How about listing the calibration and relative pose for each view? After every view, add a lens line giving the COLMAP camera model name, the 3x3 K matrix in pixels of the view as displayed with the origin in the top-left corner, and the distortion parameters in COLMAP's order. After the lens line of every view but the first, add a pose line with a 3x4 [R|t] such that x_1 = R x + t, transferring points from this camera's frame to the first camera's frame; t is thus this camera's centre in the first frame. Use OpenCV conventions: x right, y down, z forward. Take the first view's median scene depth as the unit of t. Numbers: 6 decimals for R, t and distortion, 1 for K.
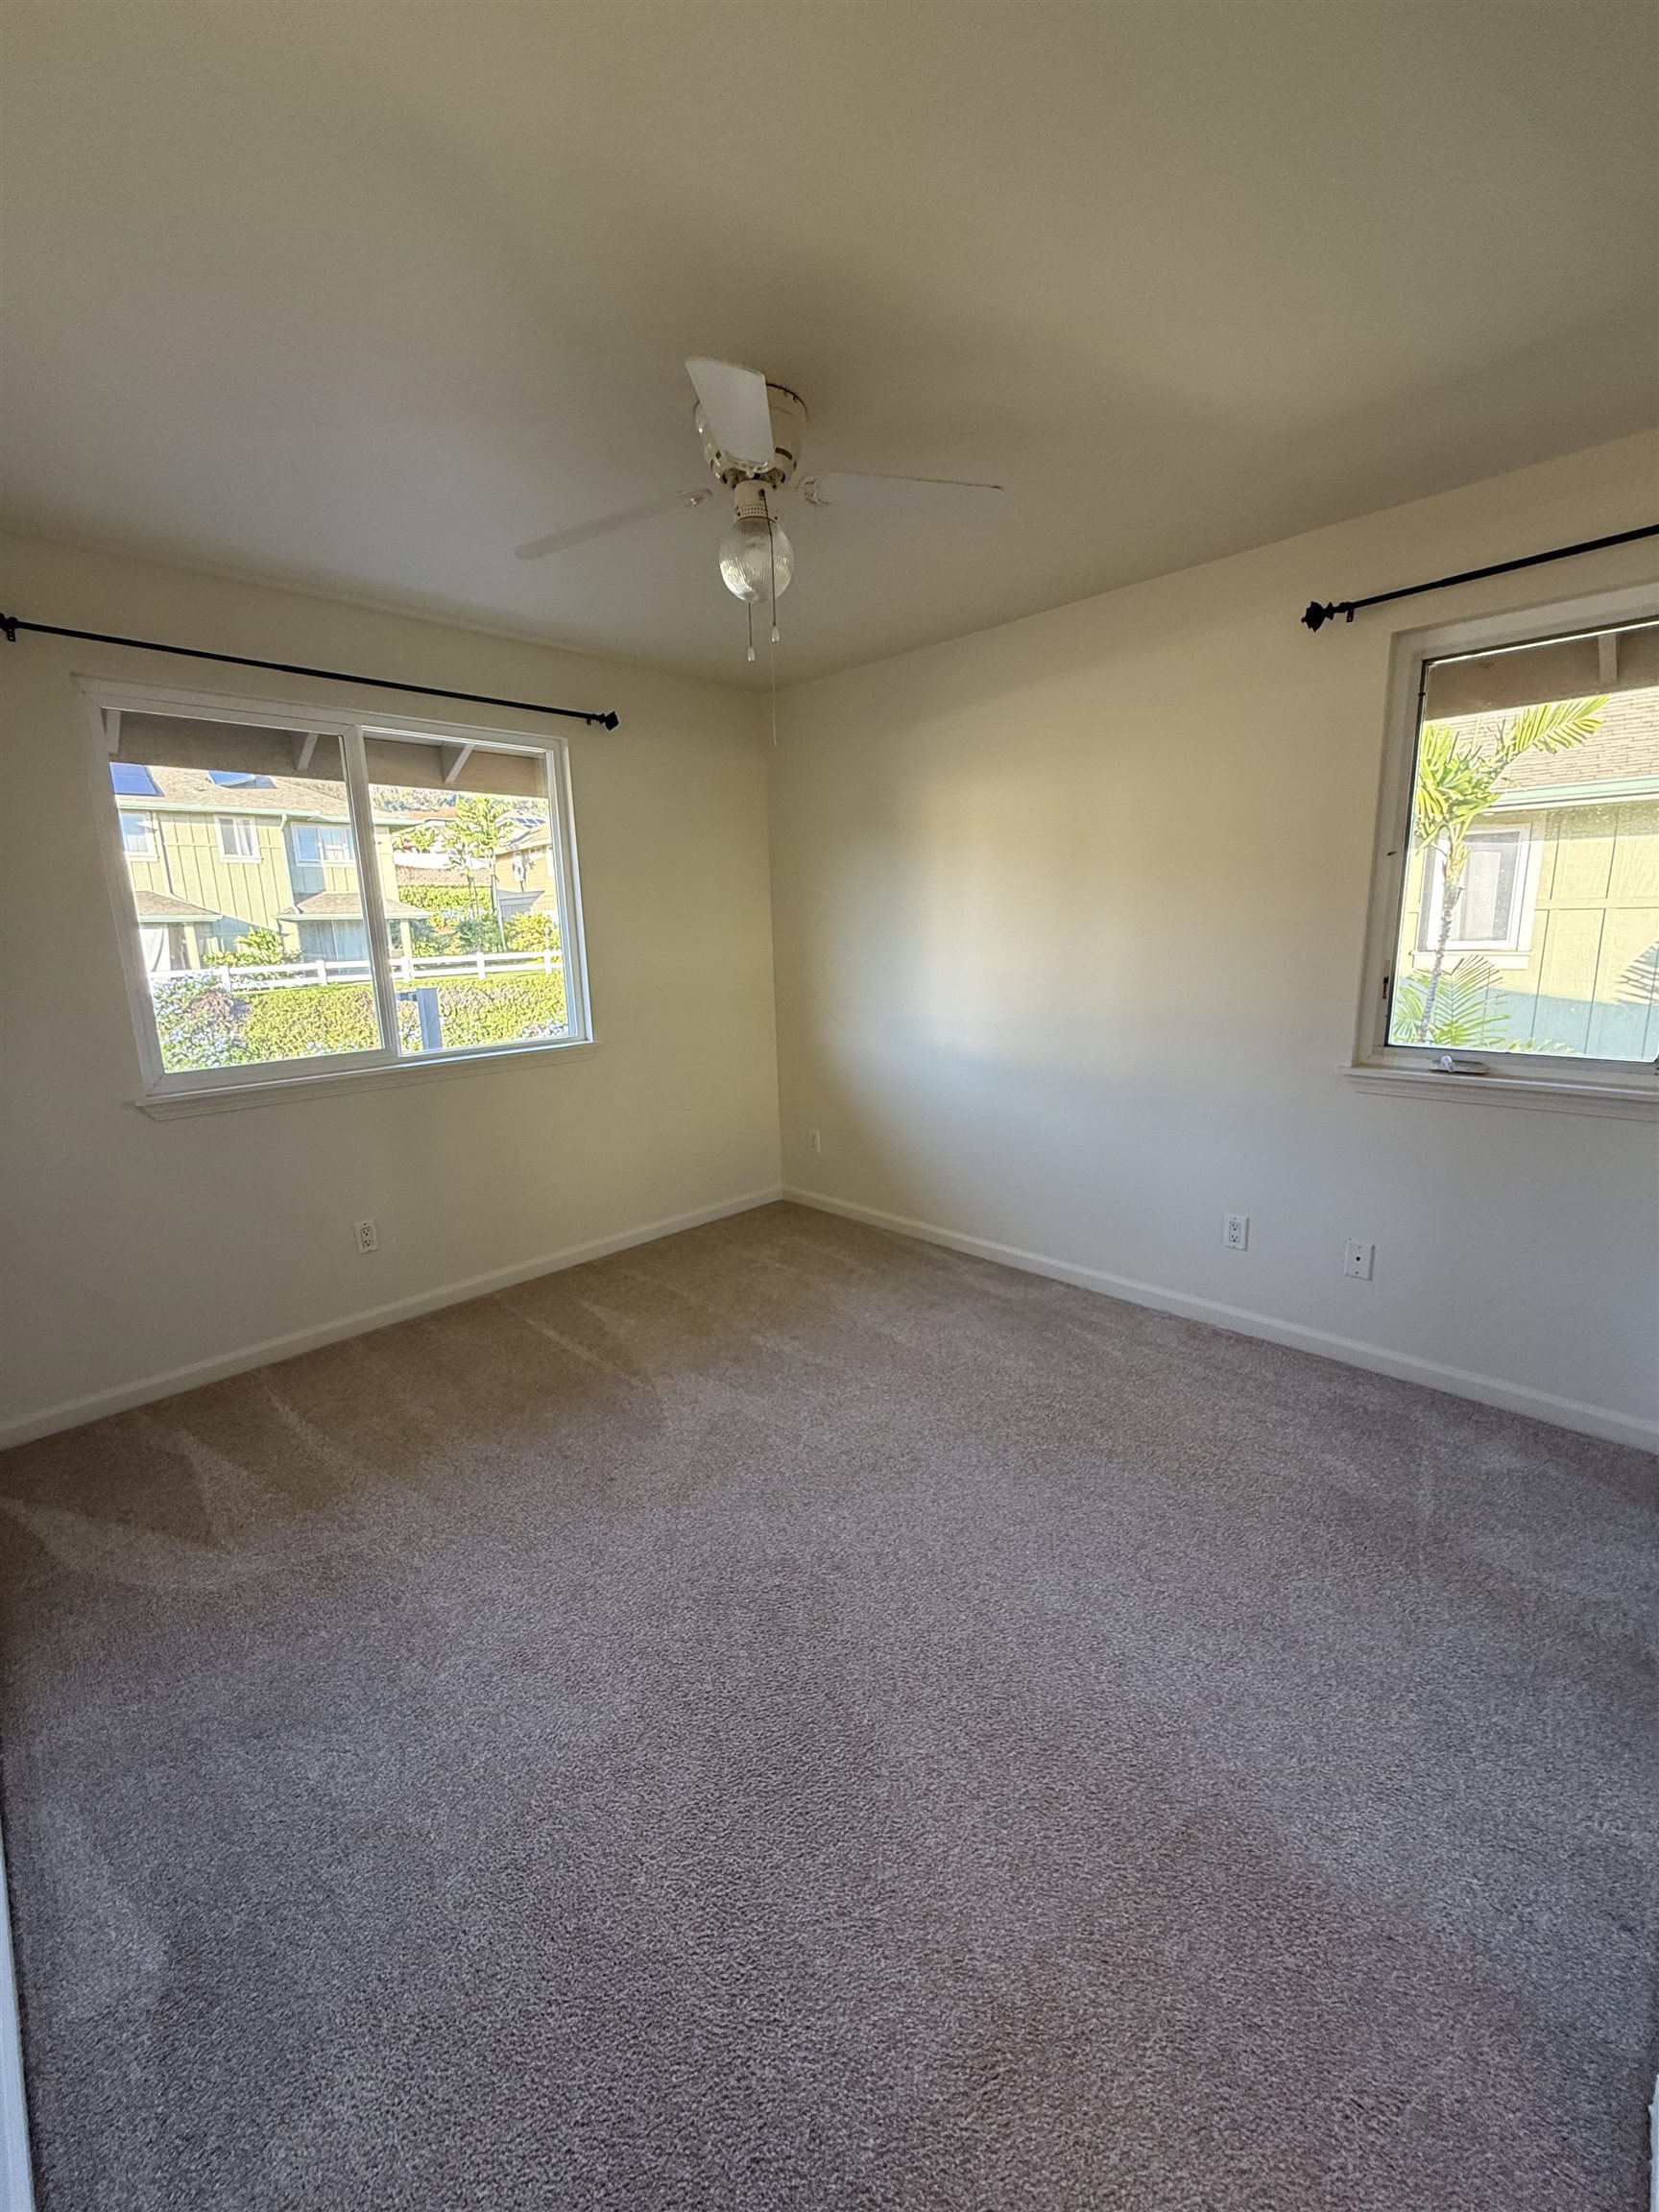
lens RADIAL K [[879.5, 0, 833.0], [0, 879.5, 1101.9], [0, 0, 1]] dist [0.001243, -0.000043]
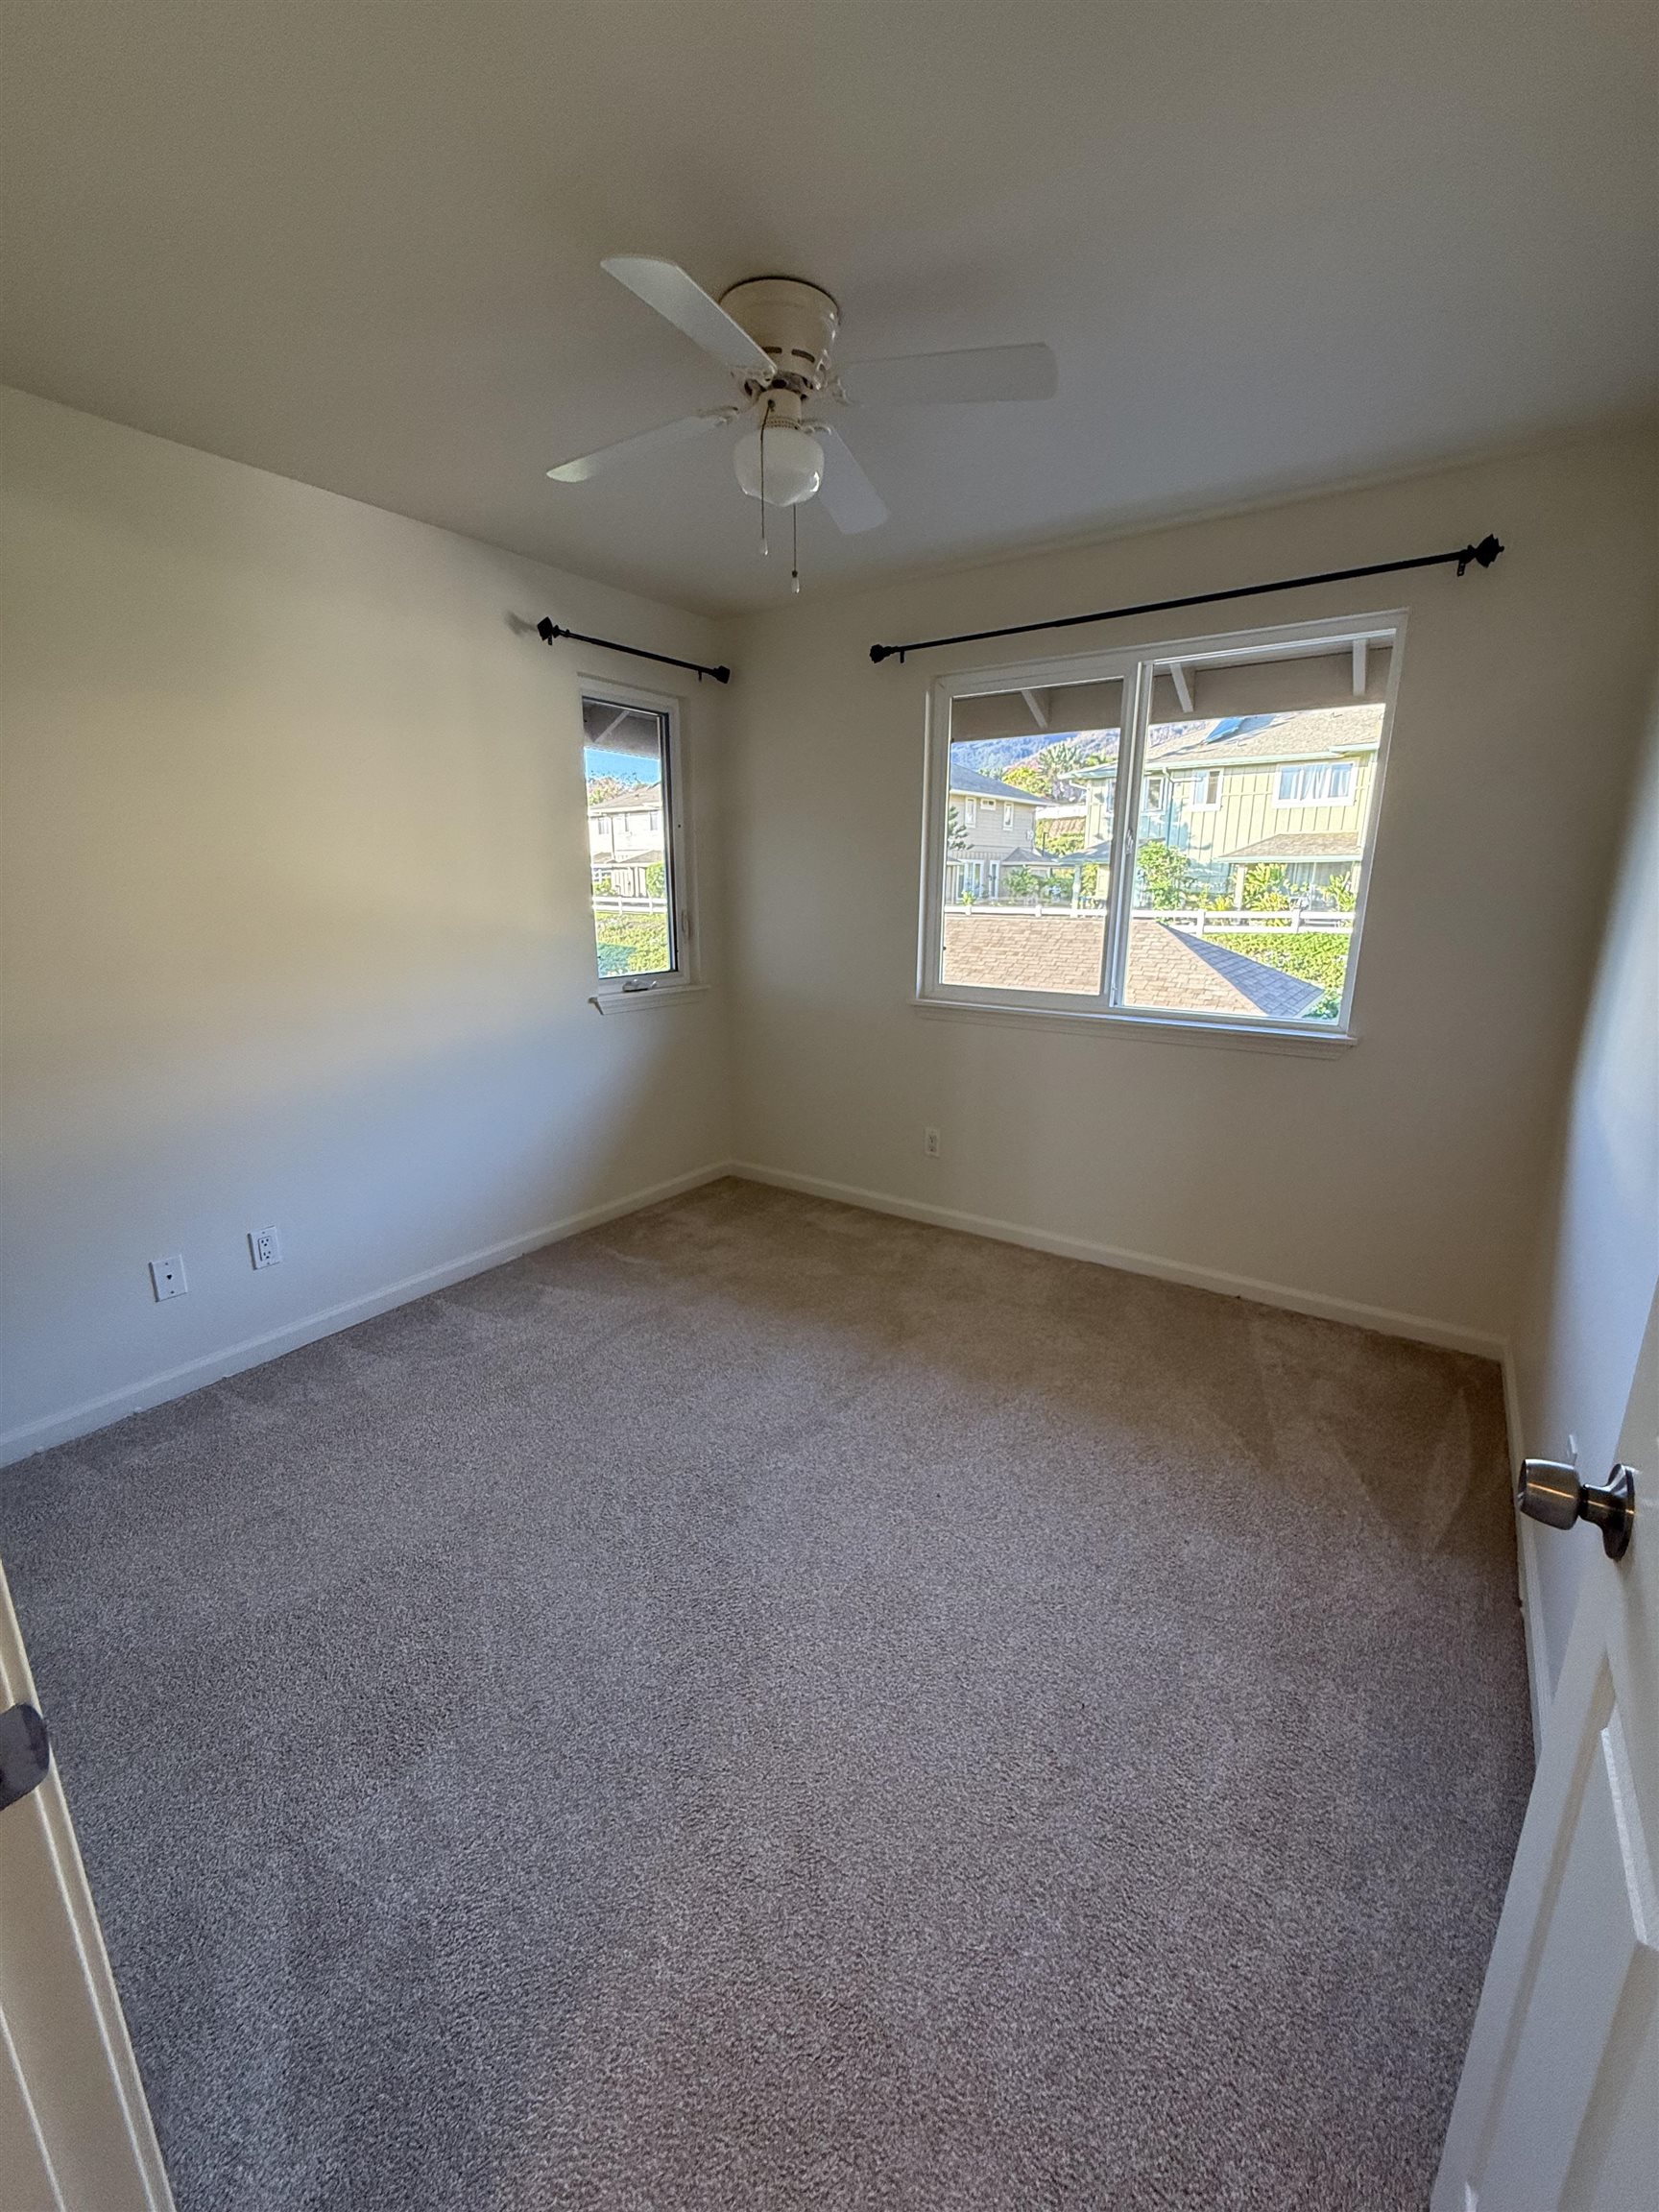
lens RADIAL K [[879.5, 0, 833.0], [0, 879.5, 1101.9], [0, 0, 1]] dist [0.001243, -0.000043]
pose [[0.172114, 0.263642, -0.949142, 0.559929], [-0.203471, 0.952257, 0.227610, -0.143570], [0.963834, 0.153948, 0.217540, 0.651134]]
